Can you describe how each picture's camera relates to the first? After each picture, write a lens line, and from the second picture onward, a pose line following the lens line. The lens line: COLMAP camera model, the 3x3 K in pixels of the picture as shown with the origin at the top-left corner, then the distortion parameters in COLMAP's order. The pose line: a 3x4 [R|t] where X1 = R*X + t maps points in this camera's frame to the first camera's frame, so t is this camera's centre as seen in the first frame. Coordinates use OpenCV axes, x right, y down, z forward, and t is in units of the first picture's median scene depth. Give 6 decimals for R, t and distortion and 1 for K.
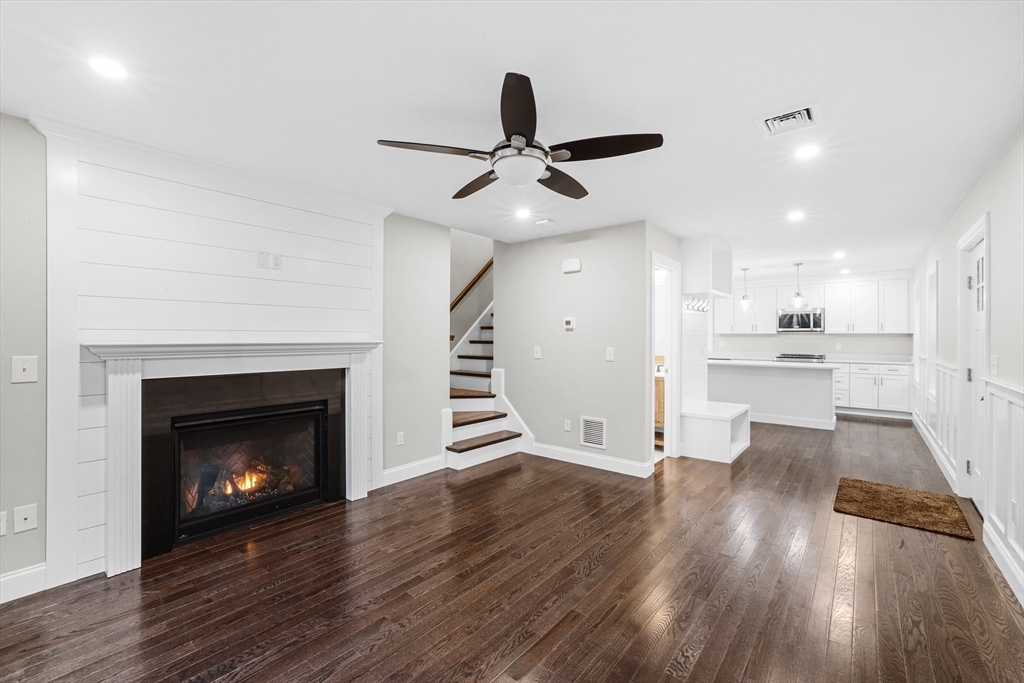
lens RADIAL K [[444.7, 0, 511.1], [0, 444.7, 334.0], [0, 0, 1]] dist [-0.028959, 0.004015]
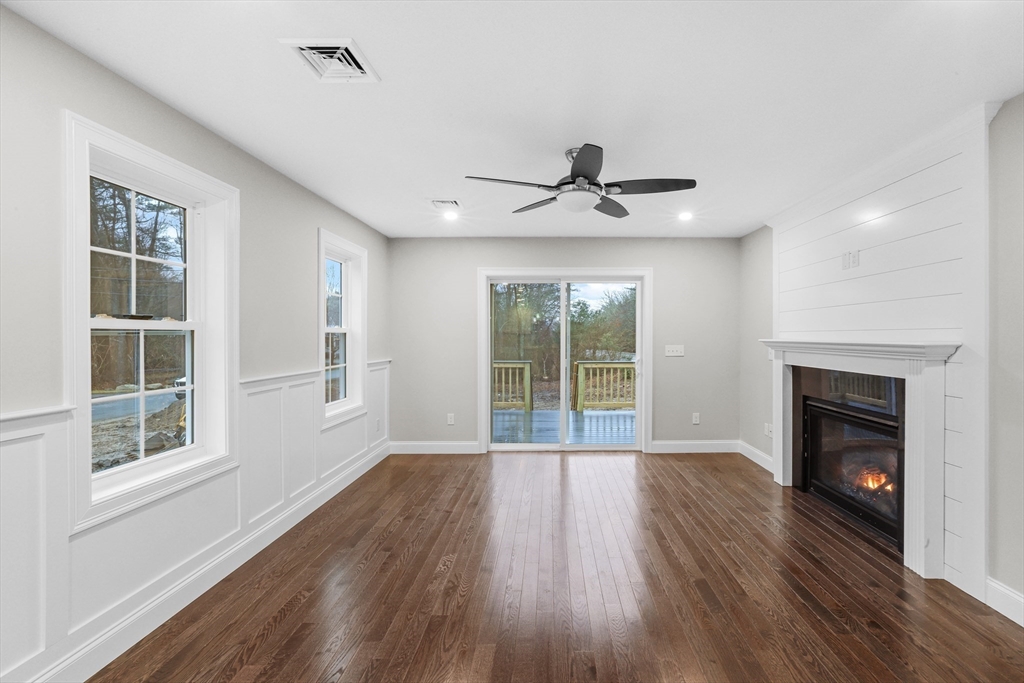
lens RADIAL K [[444.7, 0, 561.0], [0, 444.7, 338.2], [0, 0, 1]] dist [-0.028959, 0.004015]
pose [[-0.766059, 0.000701, -0.642770, 0.564141], [0.000388, 1.000000, 0.000629, 0.009366], [0.642770, 0.000233, -0.766059, 1.279140]]
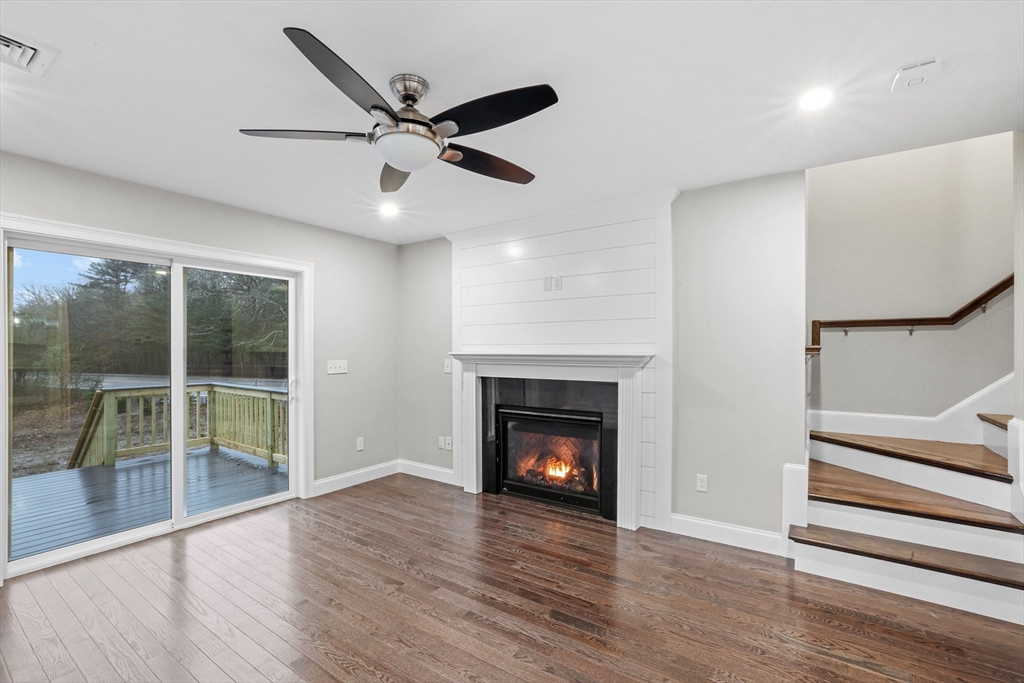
lens RADIAL K [[444.7, 0, 511.5], [0, 444.7, 350.6], [0, 0, 1]] dist [-0.028959, 0.004015]
pose [[0.085388, 0.001089, -0.996347, 0.585947], [0.005020, 0.999986, 0.001523, 0.007689], [0.996335, -0.005132, 0.085381, 0.753794]]
